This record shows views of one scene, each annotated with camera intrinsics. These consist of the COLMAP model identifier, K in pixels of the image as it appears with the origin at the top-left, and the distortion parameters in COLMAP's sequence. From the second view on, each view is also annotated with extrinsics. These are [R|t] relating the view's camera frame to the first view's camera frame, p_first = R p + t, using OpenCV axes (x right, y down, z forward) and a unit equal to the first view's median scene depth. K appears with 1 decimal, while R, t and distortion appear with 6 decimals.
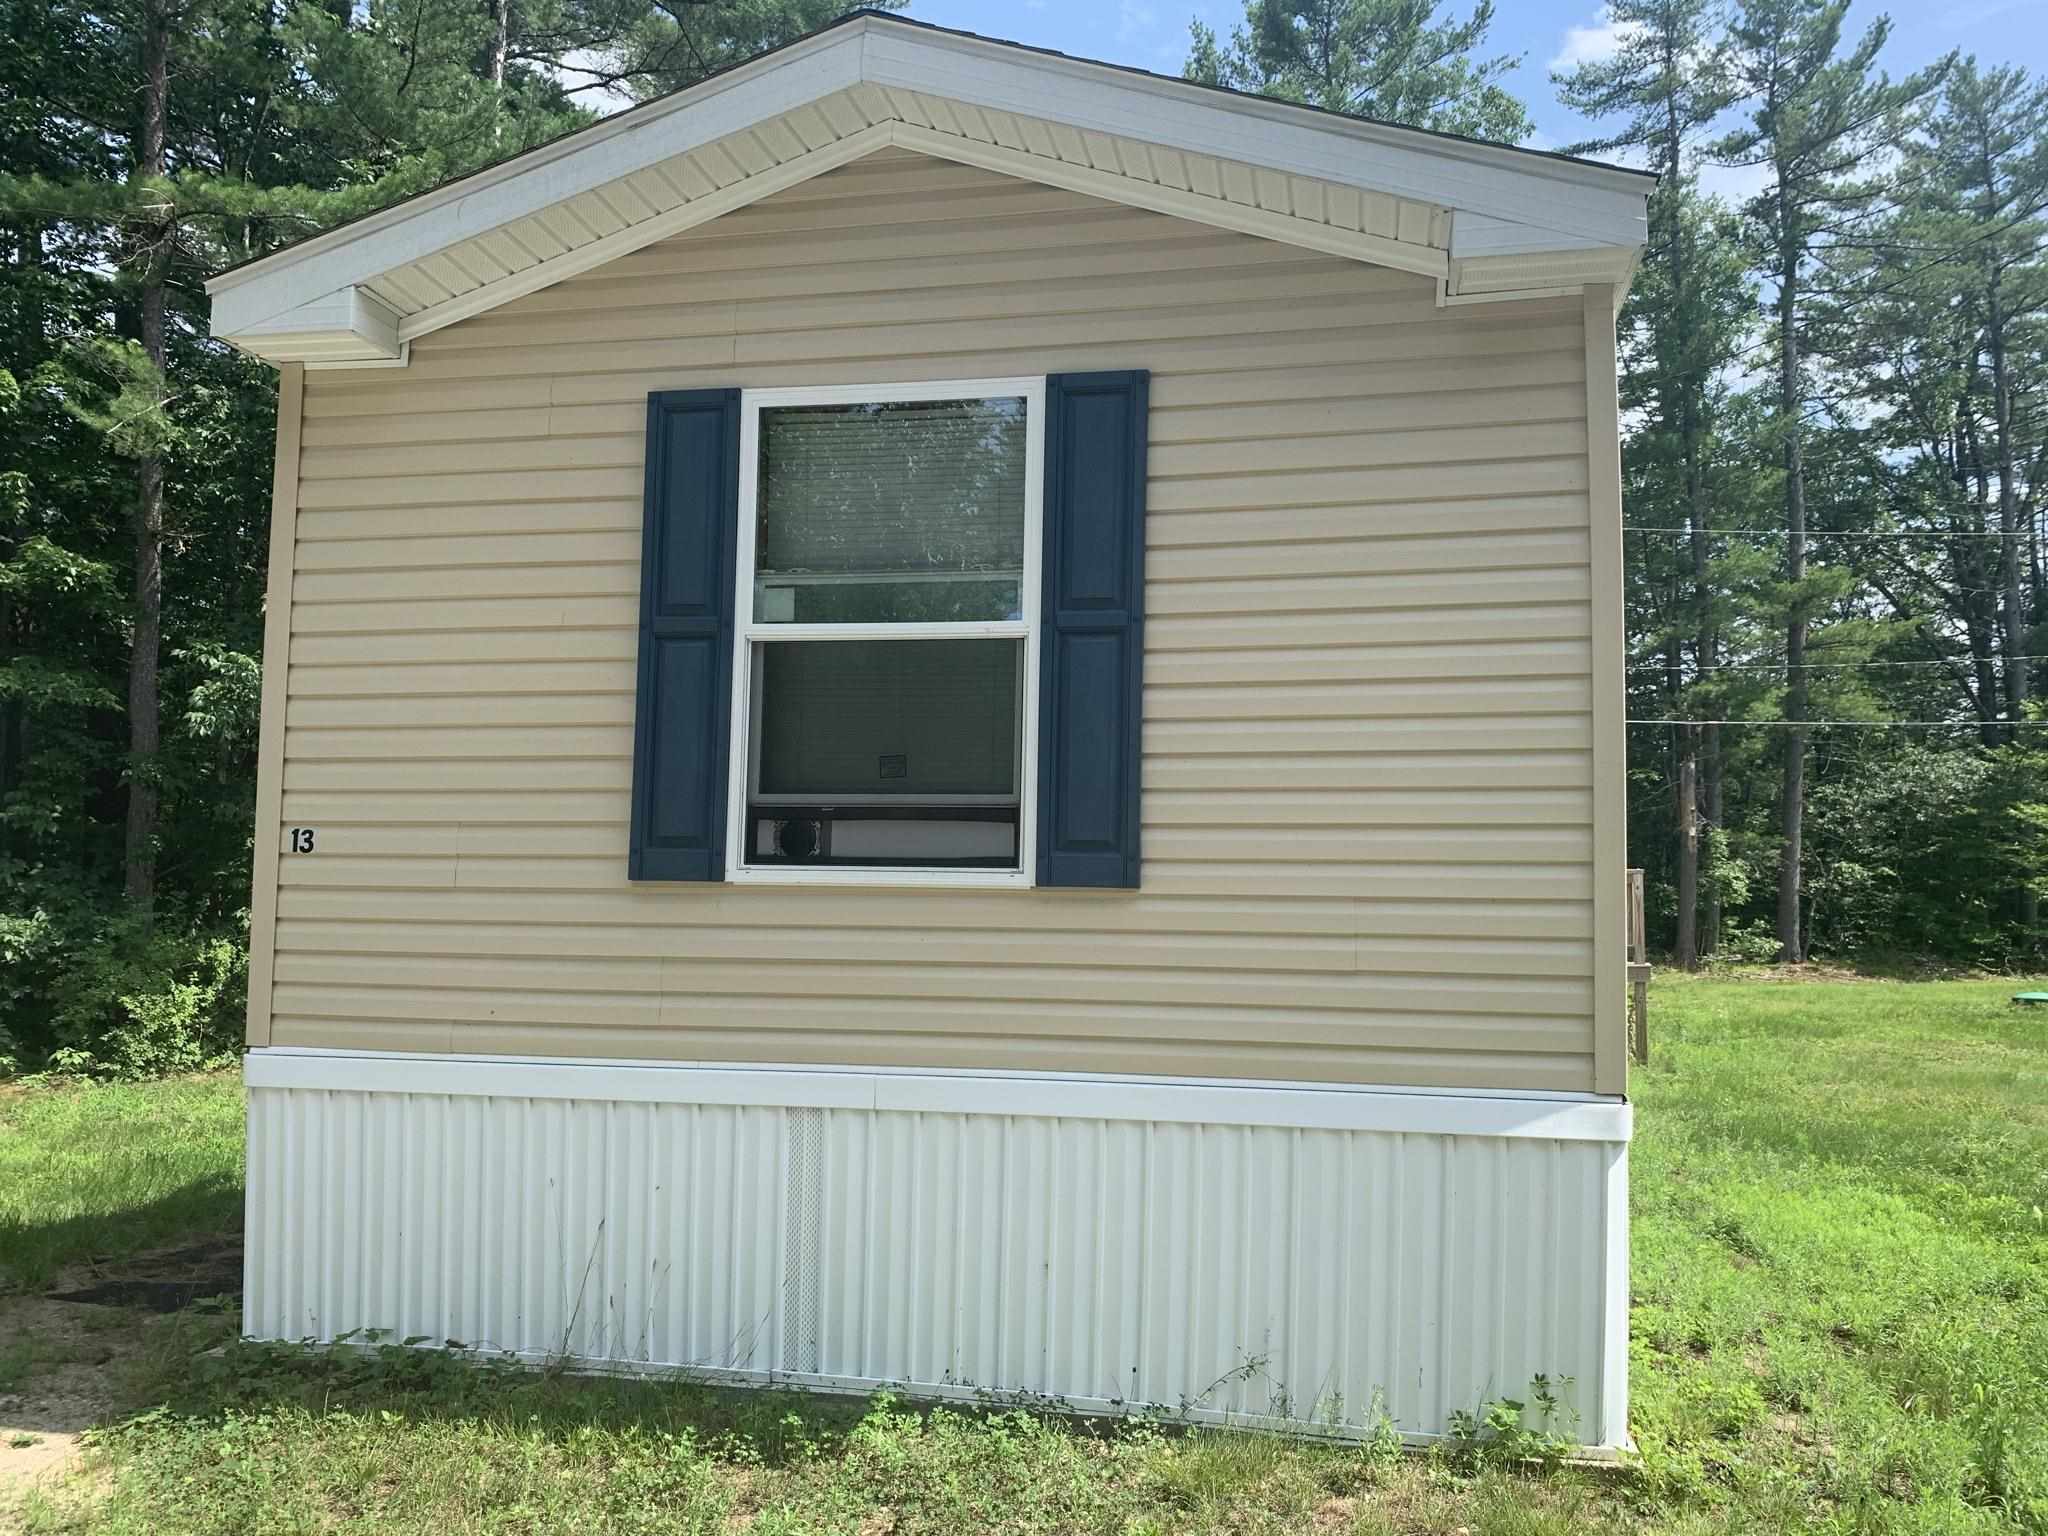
lens RADIAL K [[1571.4, 0, 1025.0], [0, 1571.4, 767.4], [0, 0, 1]] dist [0.033299, -0.030535]
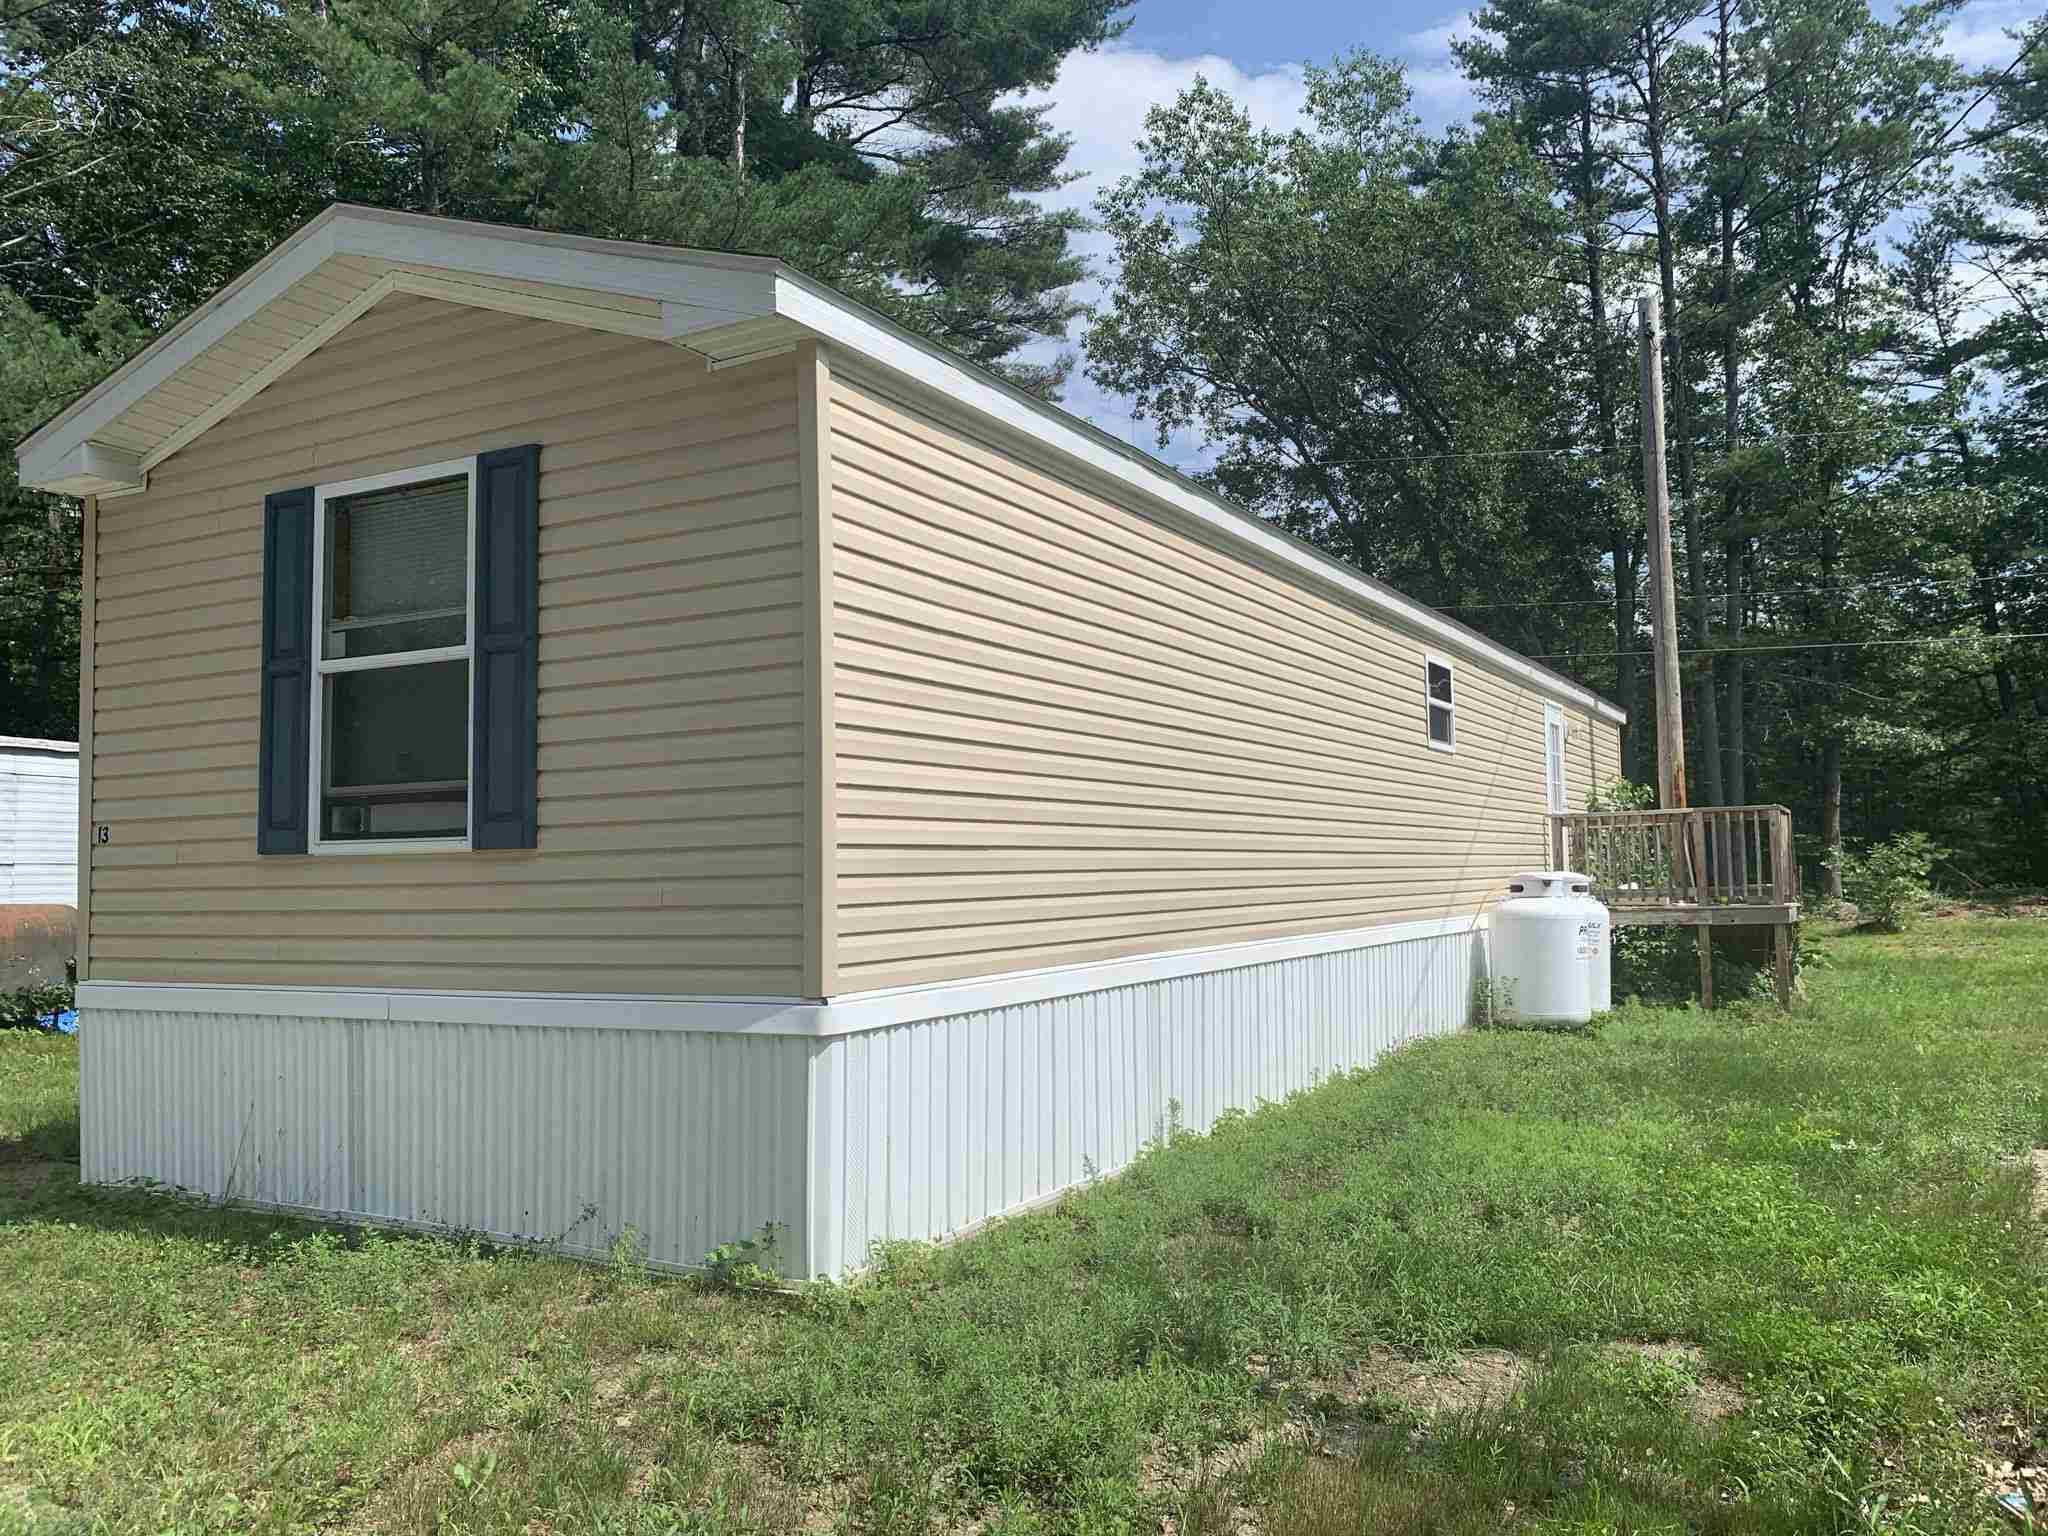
lens RADIAL K [[1571.4, 0, 1032.5], [0, 1571.4, 767.7], [0, 0, 1]] dist [0.033299, -0.030535]
pose [[0.952712, -0.051807, -0.299424, 0.803957], [0.058047, 0.998242, 0.011975, 0.018310], [0.298278, -0.028789, 0.954045, -0.108475]]
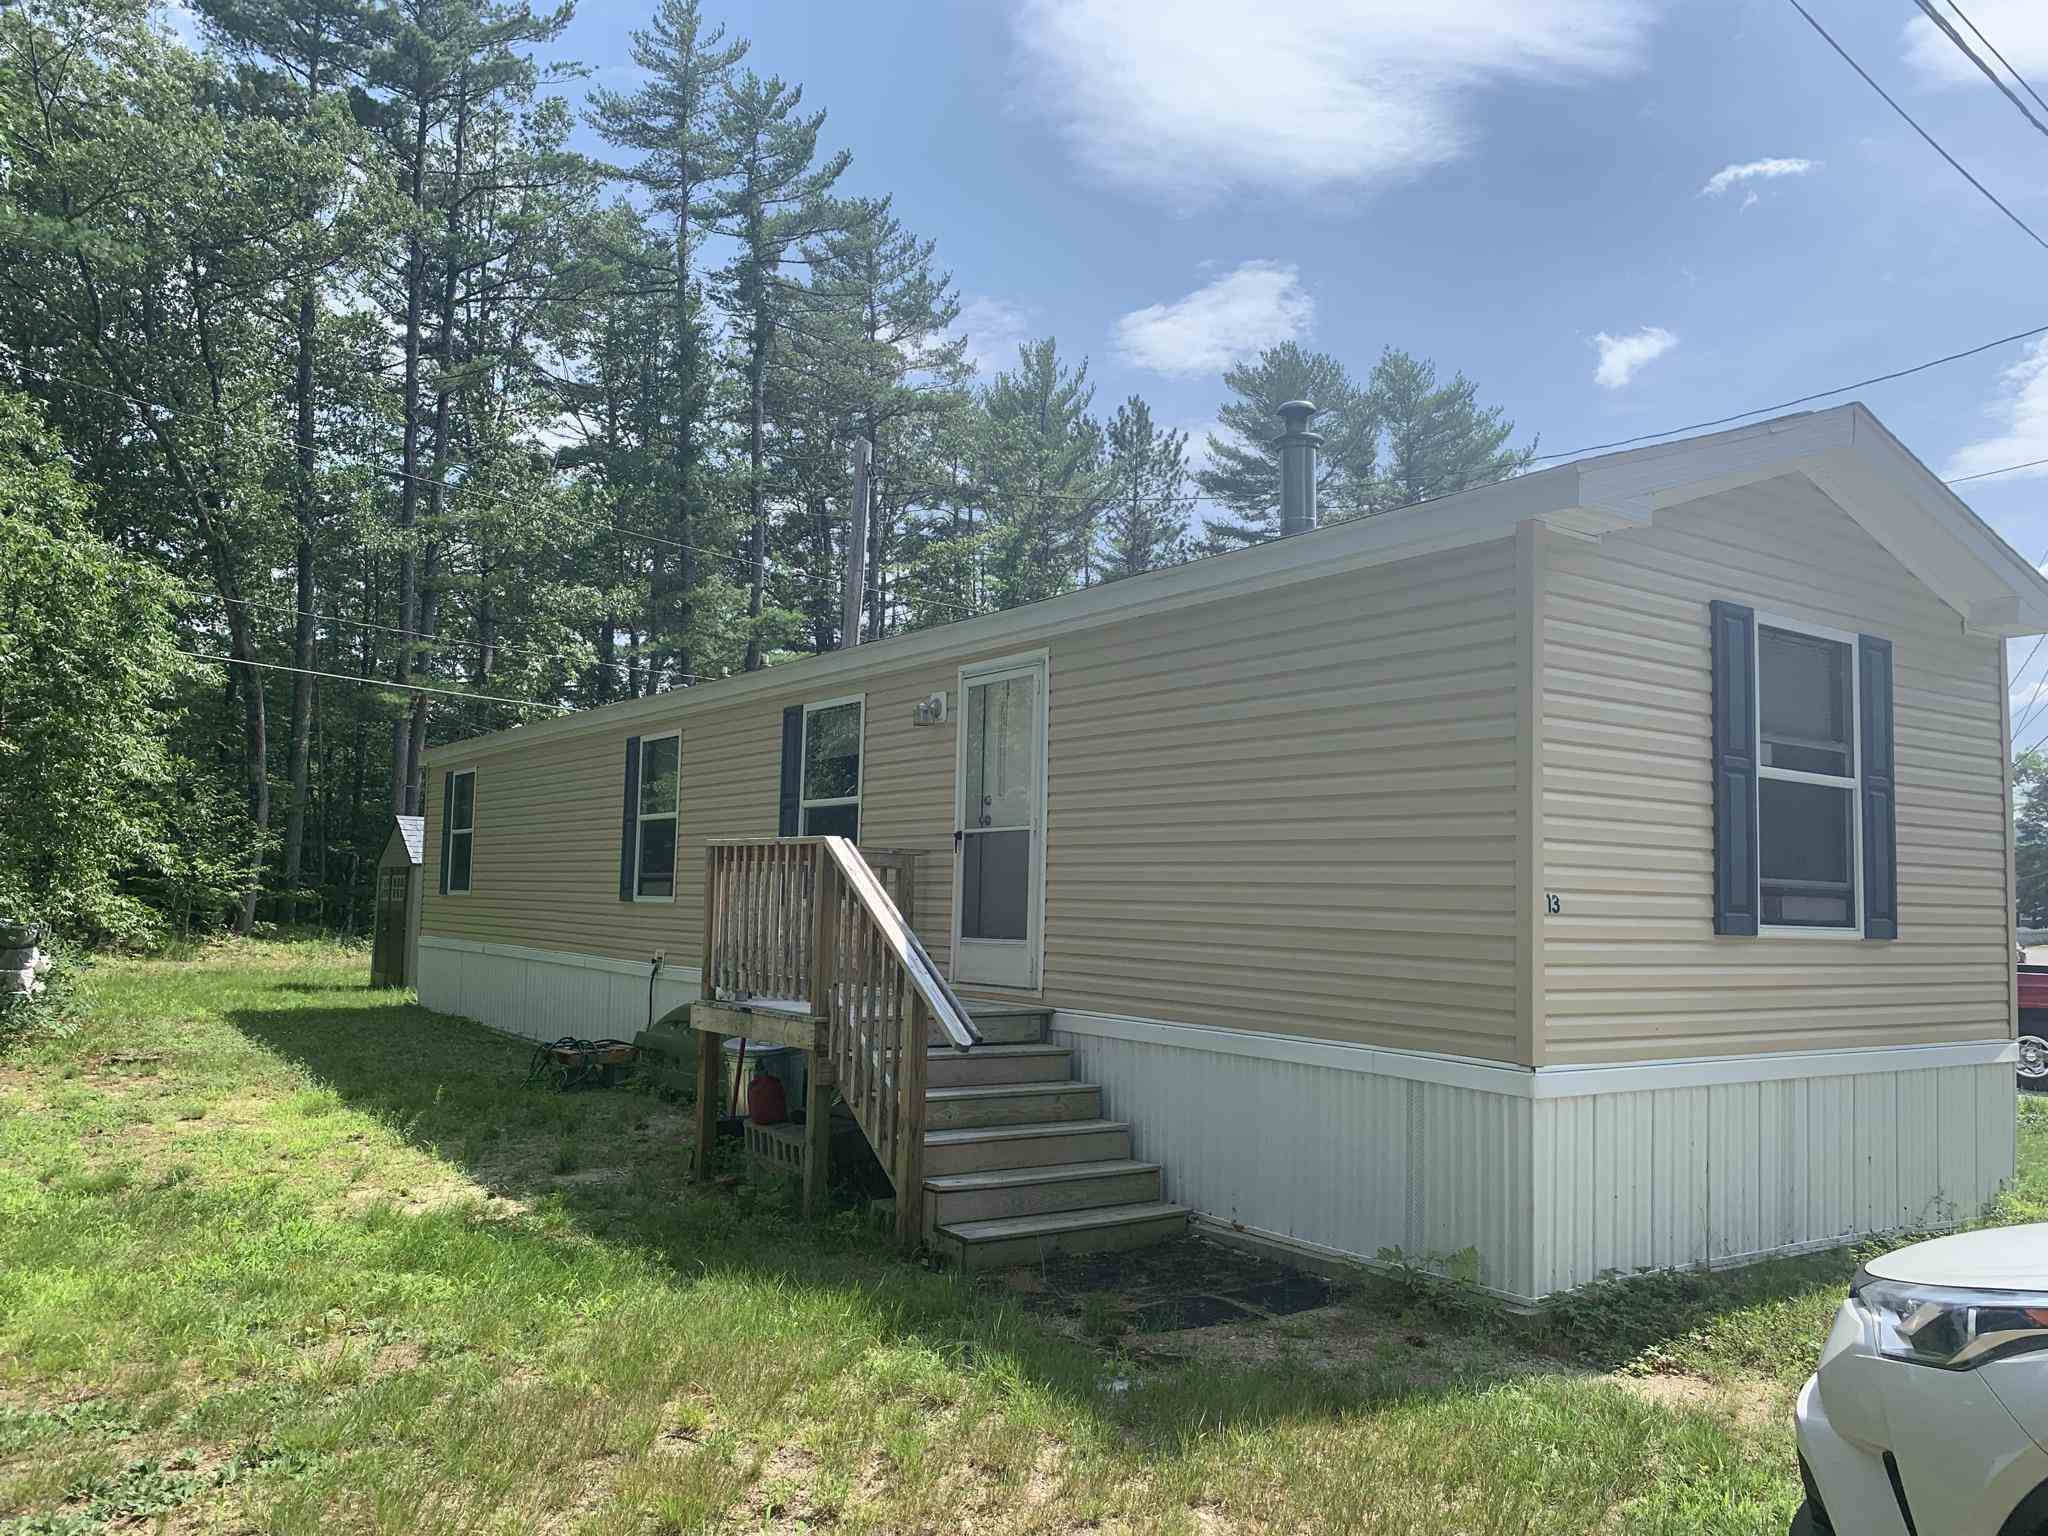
lens RADIAL K [[1571.4, 0, 1027.0], [0, 1571.4, 781.2], [0, 0, 1]] dist [0.033299, -0.030535]
pose [[0.689431, 0.057341, 0.722078, -1.770630], [-0.076994, 0.997015, -0.005661, -0.013271], [-0.720247, -0.051693, 0.691789, 0.450673]]
